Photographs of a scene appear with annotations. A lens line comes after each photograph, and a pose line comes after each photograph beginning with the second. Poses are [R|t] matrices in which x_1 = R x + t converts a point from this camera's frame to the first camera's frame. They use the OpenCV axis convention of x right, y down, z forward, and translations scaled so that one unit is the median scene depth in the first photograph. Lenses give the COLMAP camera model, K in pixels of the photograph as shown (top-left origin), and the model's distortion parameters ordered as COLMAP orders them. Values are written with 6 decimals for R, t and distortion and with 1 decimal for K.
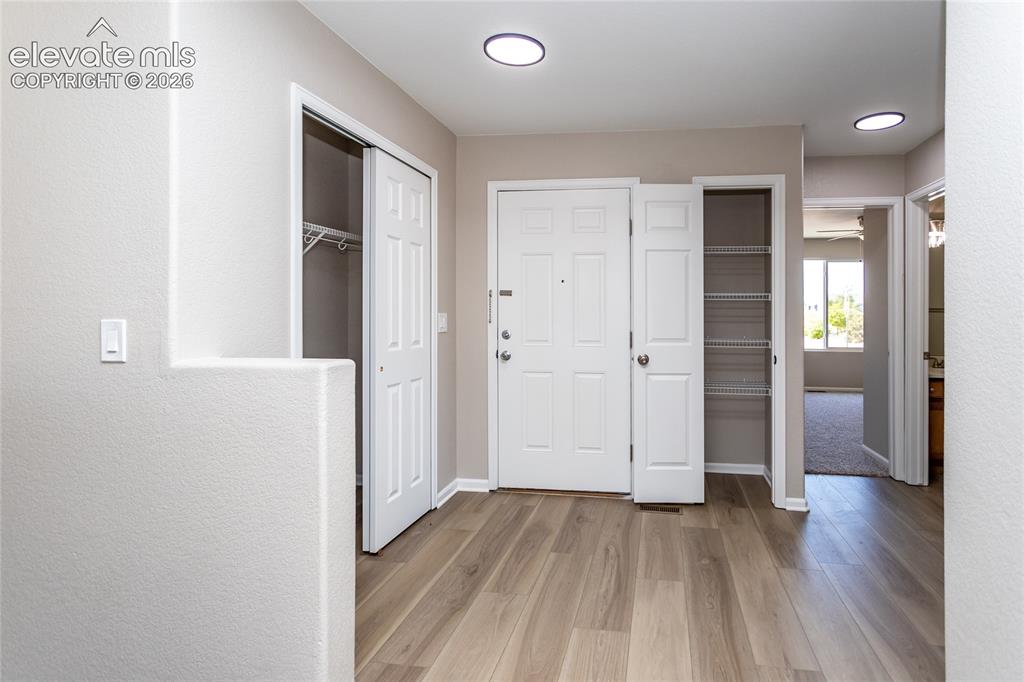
lens RADIAL K [[497.2, 0, 576.0], [0, 497.2, 307.6], [0, 0, 1]] dist [0.007446, -0.000907]
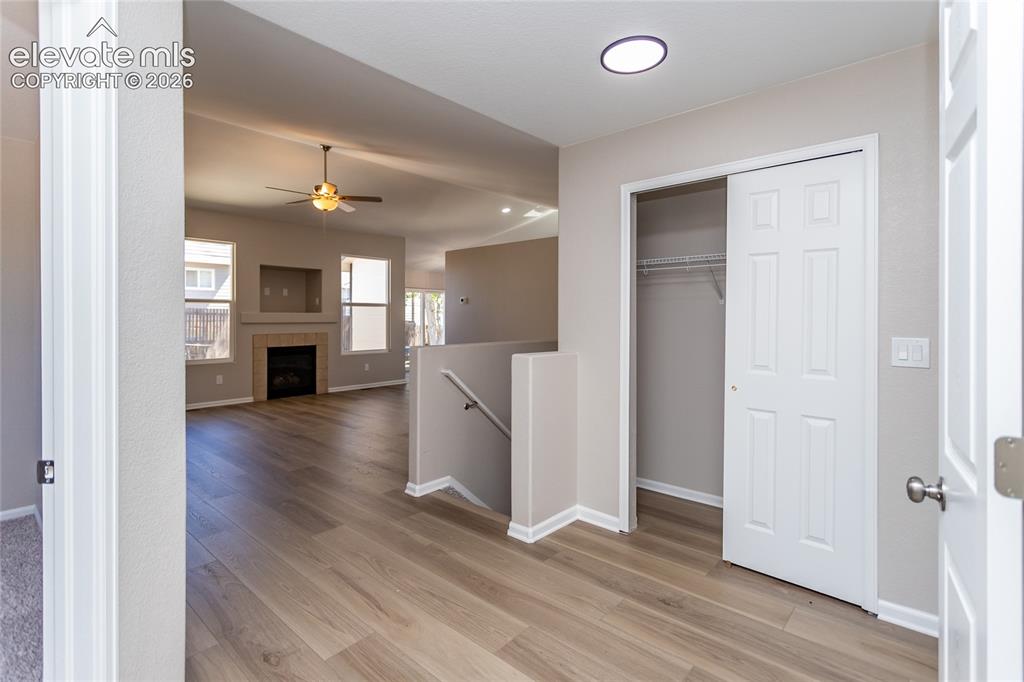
lens RADIAL K [[497.2, 0, 514.8], [0, 497.2, 321.3], [0, 0, 1]] dist [0.007446, -0.000907]
pose [[-0.524421, 0.000948, -0.851458, 0.731527], [0.000723, 1.000000, 0.000669, 0.001737], [0.851459, -0.000265, -0.524422, 1.235653]]
